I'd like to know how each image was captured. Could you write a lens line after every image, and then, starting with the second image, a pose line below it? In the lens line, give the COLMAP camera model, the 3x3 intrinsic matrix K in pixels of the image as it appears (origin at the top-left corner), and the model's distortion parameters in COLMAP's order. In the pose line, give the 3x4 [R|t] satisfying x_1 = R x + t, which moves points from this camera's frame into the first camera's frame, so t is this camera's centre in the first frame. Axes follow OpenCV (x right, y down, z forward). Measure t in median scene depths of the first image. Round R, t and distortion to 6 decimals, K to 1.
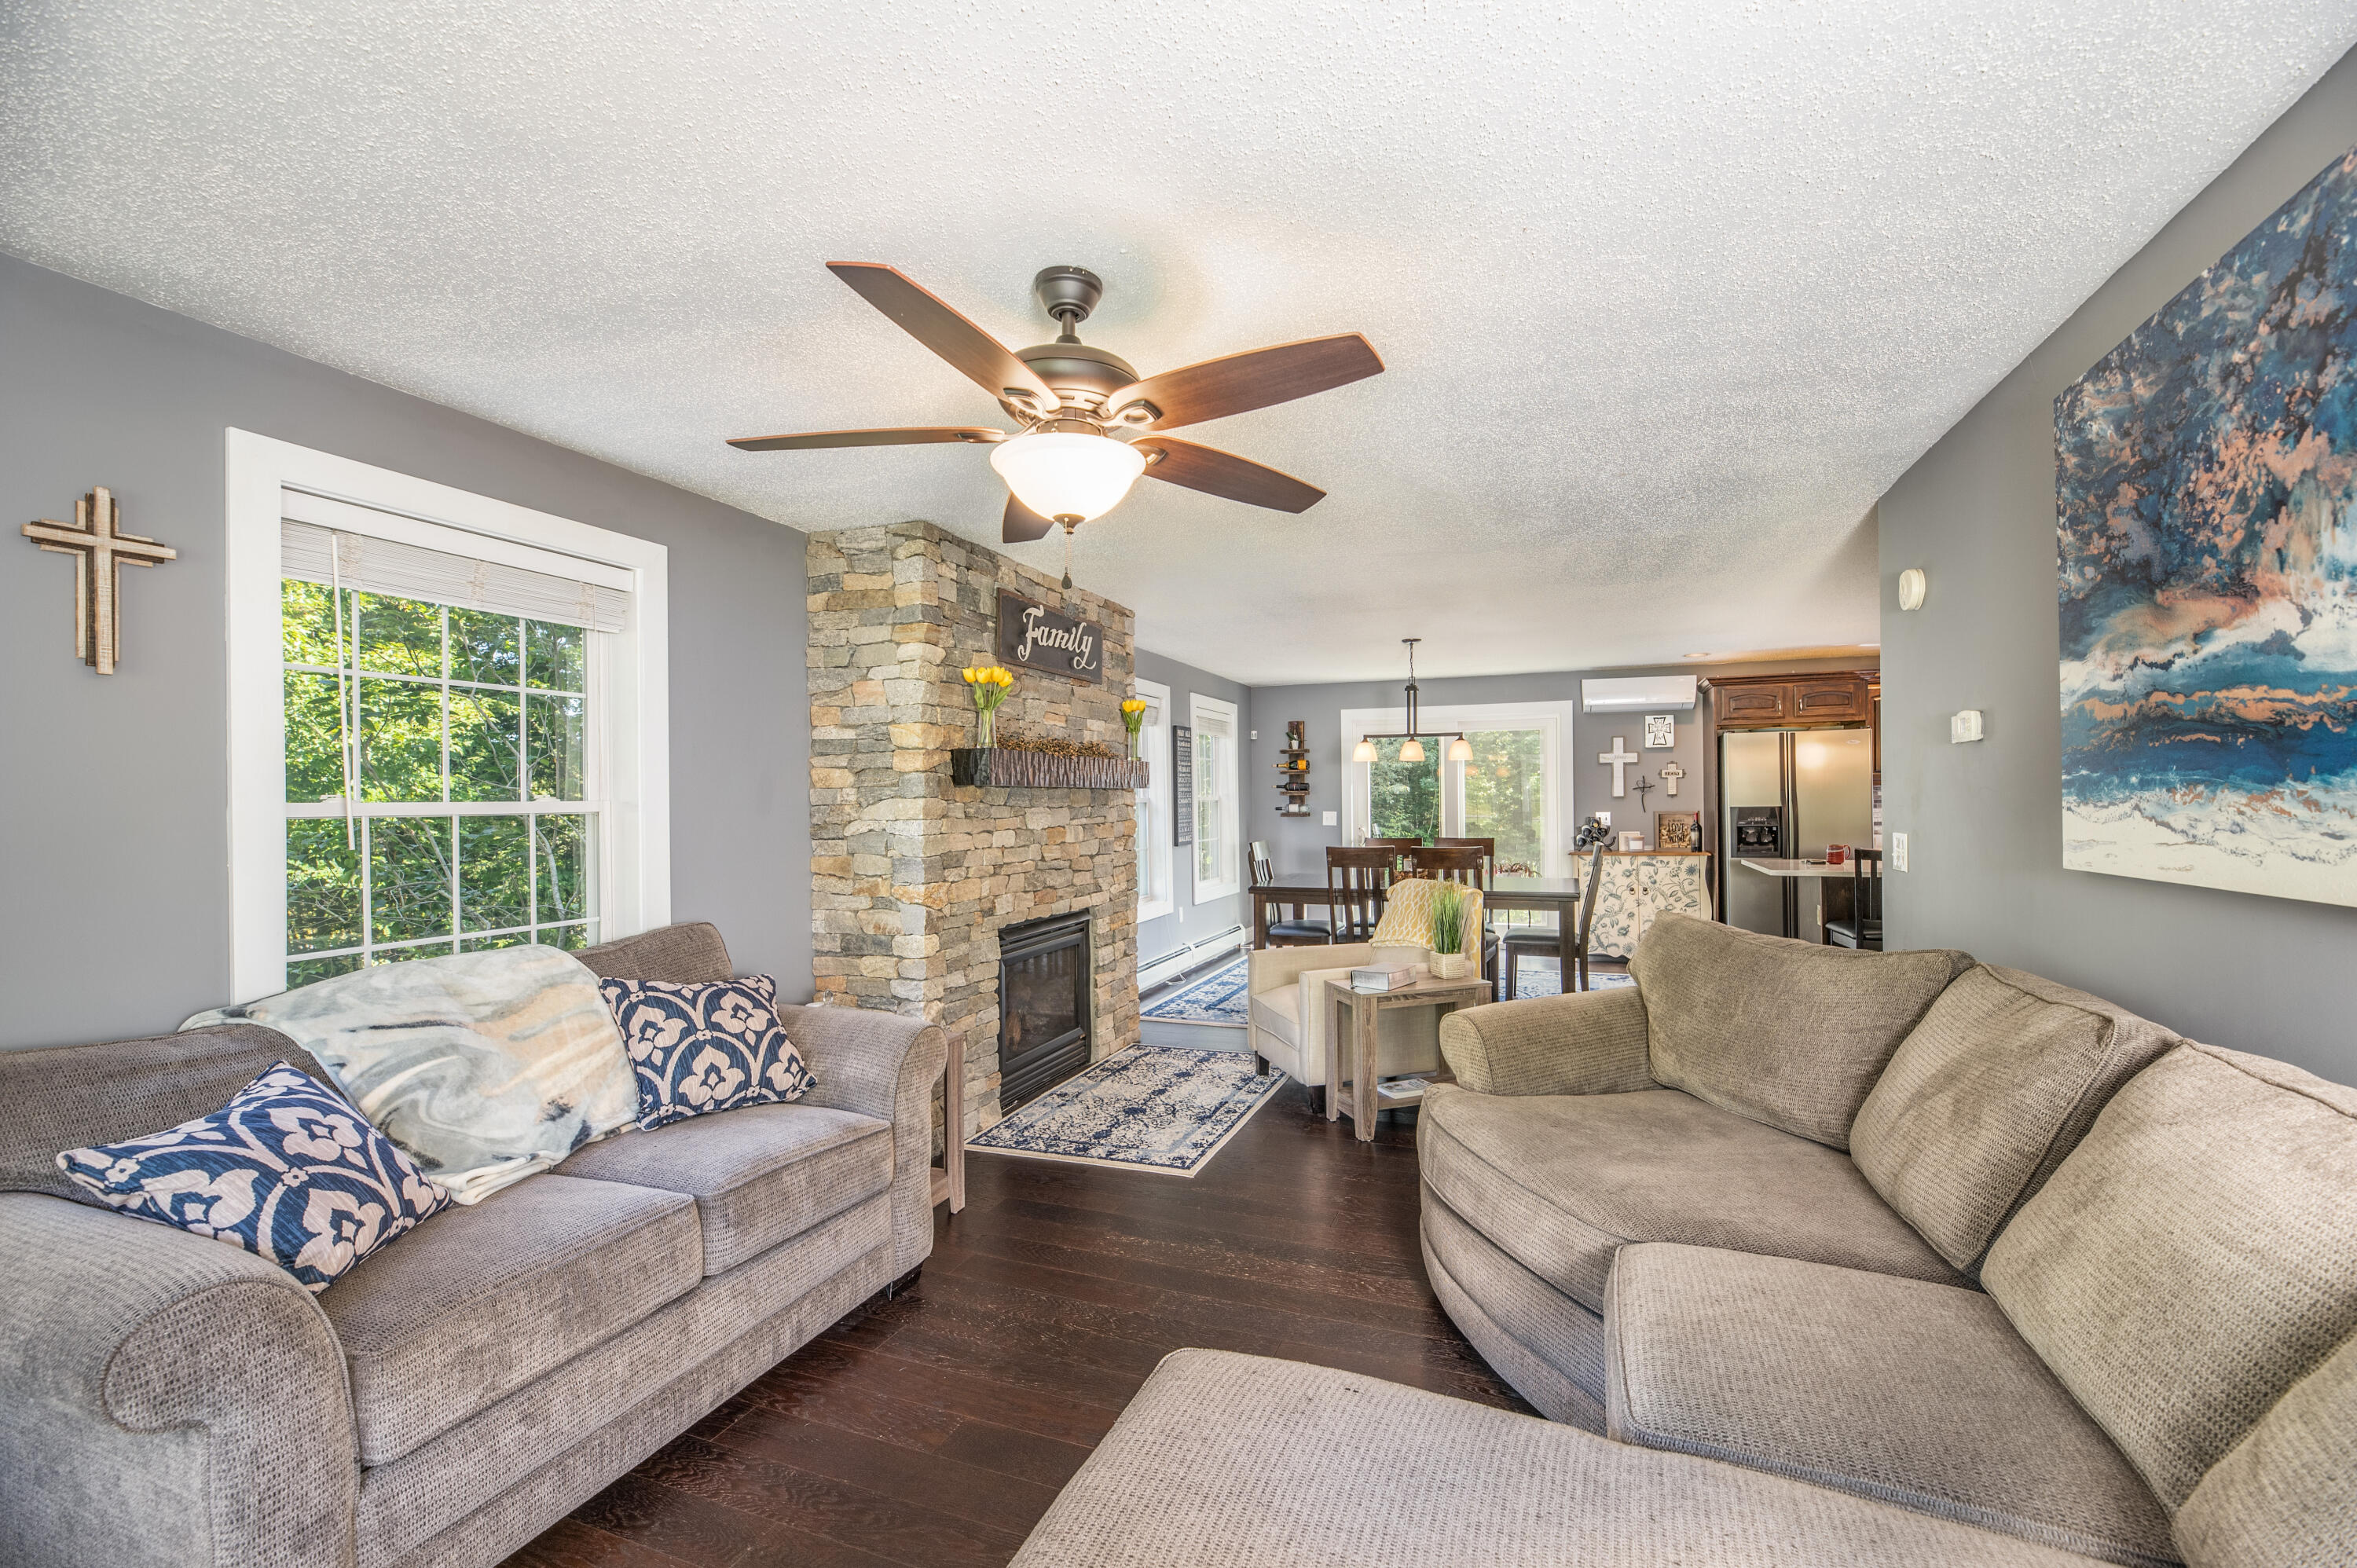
lens RADIAL K [[962.9, 0, 1212.4], [0, 962.9, 794.6], [0, 0, 1]] dist [-0.002573, 0.000065]
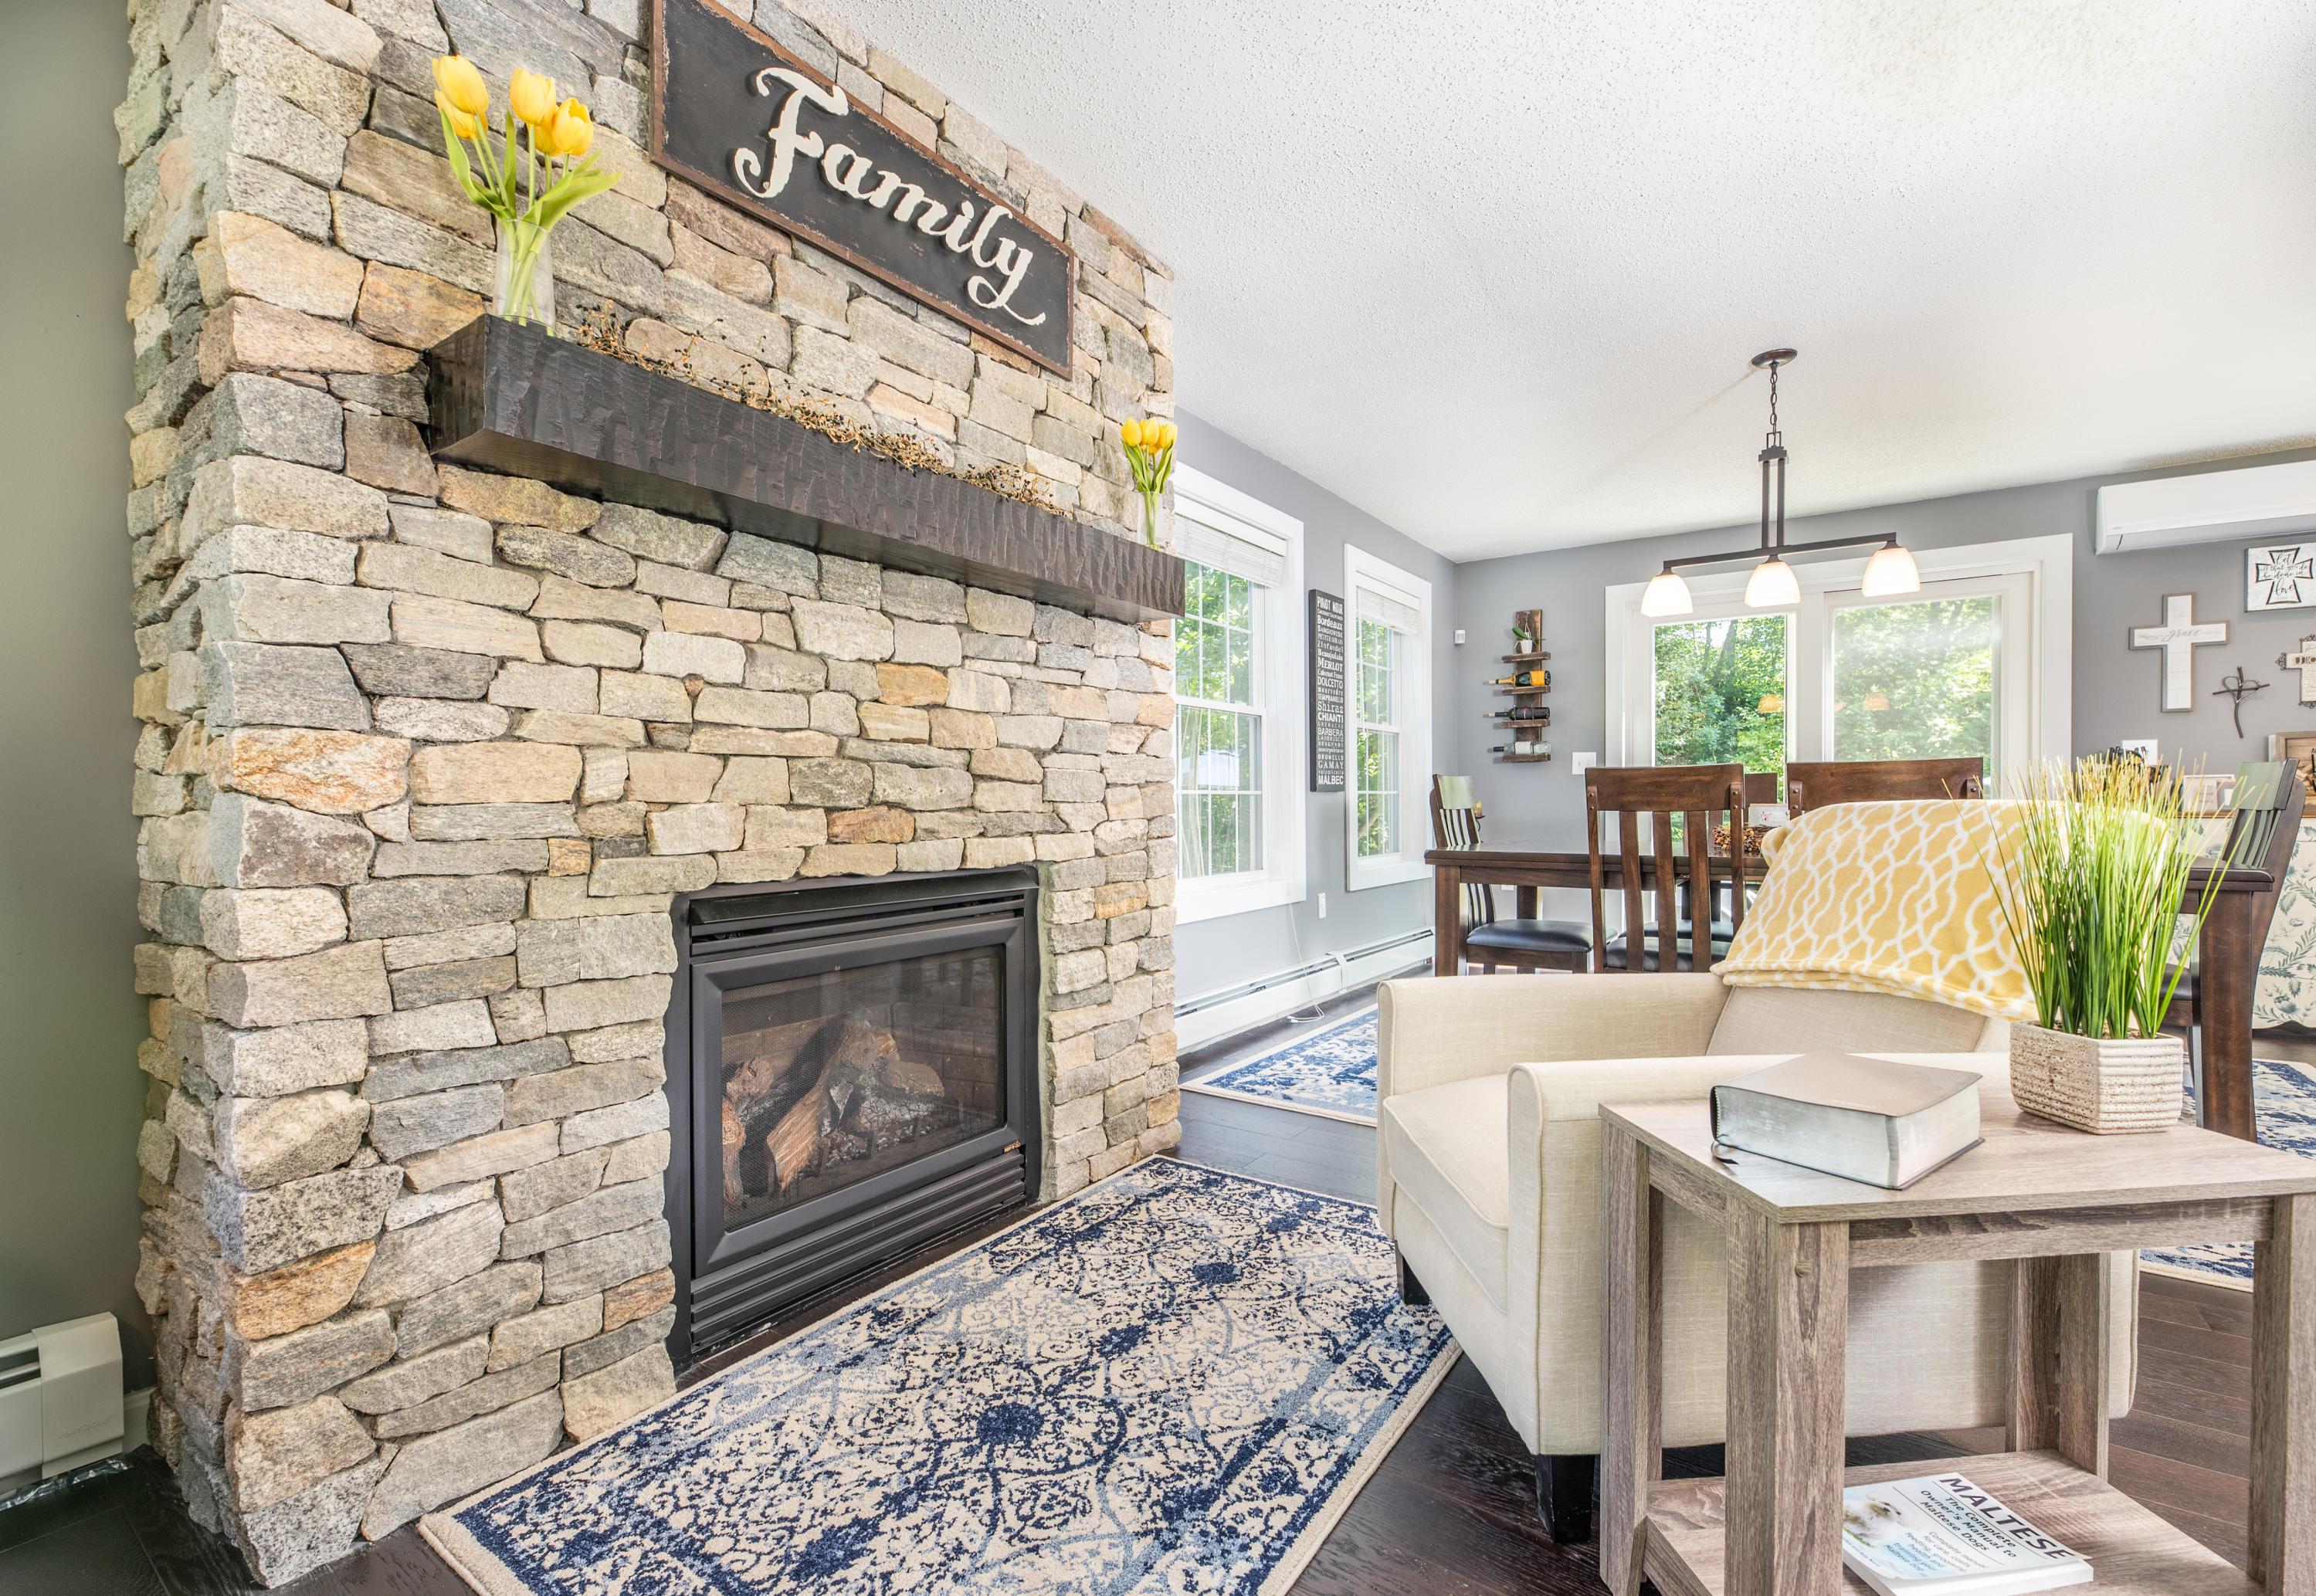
lens RADIAL K [[1006.1, 0, 1172.4], [0, 1006.1, 806.4], [0, 0, 1]] dist [-0.009122, -0.000236]
pose [[0.966830, 0.010355, -0.255209, 0.053971], [-0.006861, 0.999870, 0.014578, 0.078586], [0.255327, -0.012344, 0.966776, 0.533420]]
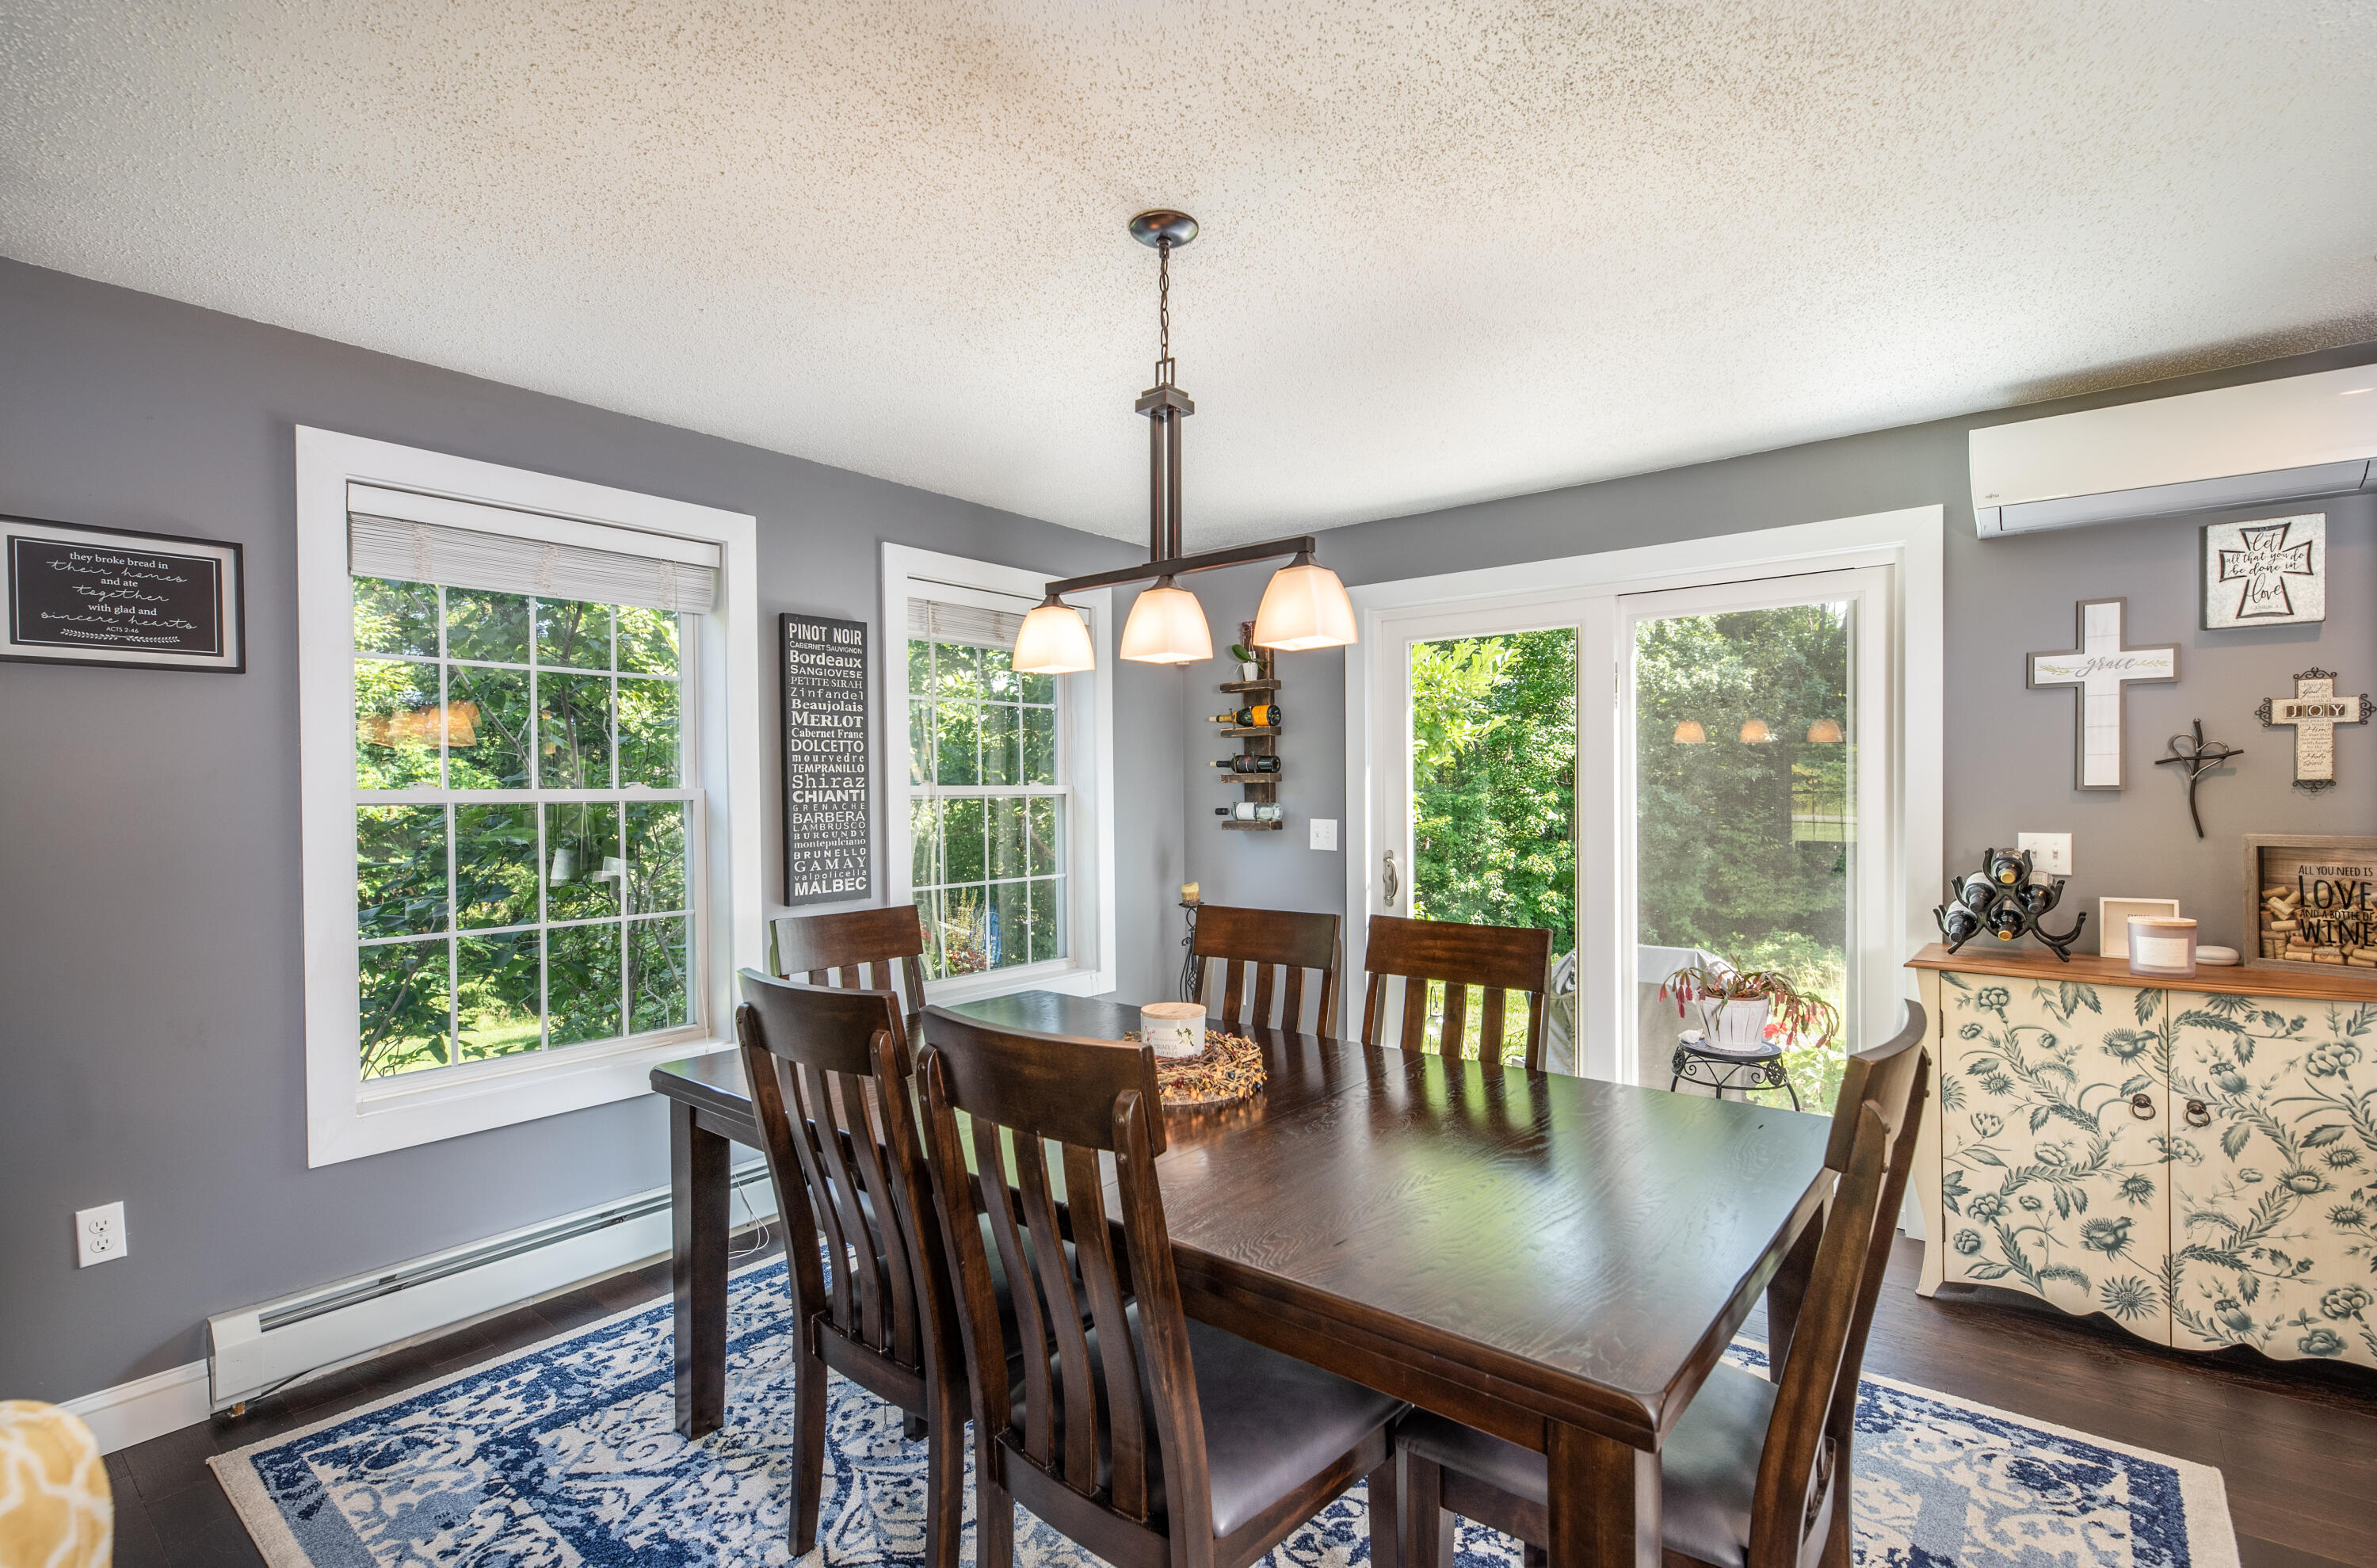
lens RADIAL K [[1104.0, 0, 1185.7], [0, 1104.0, 799.9], [0, 0, 1]] dist [-0.004461, -0.000467]
pose [[0.946910, 0.006565, -0.321431, 0.394120], [-0.000988, 0.999846, 0.017509, -0.000267], [0.321496, -0.016262, 0.946771, 0.871120]]
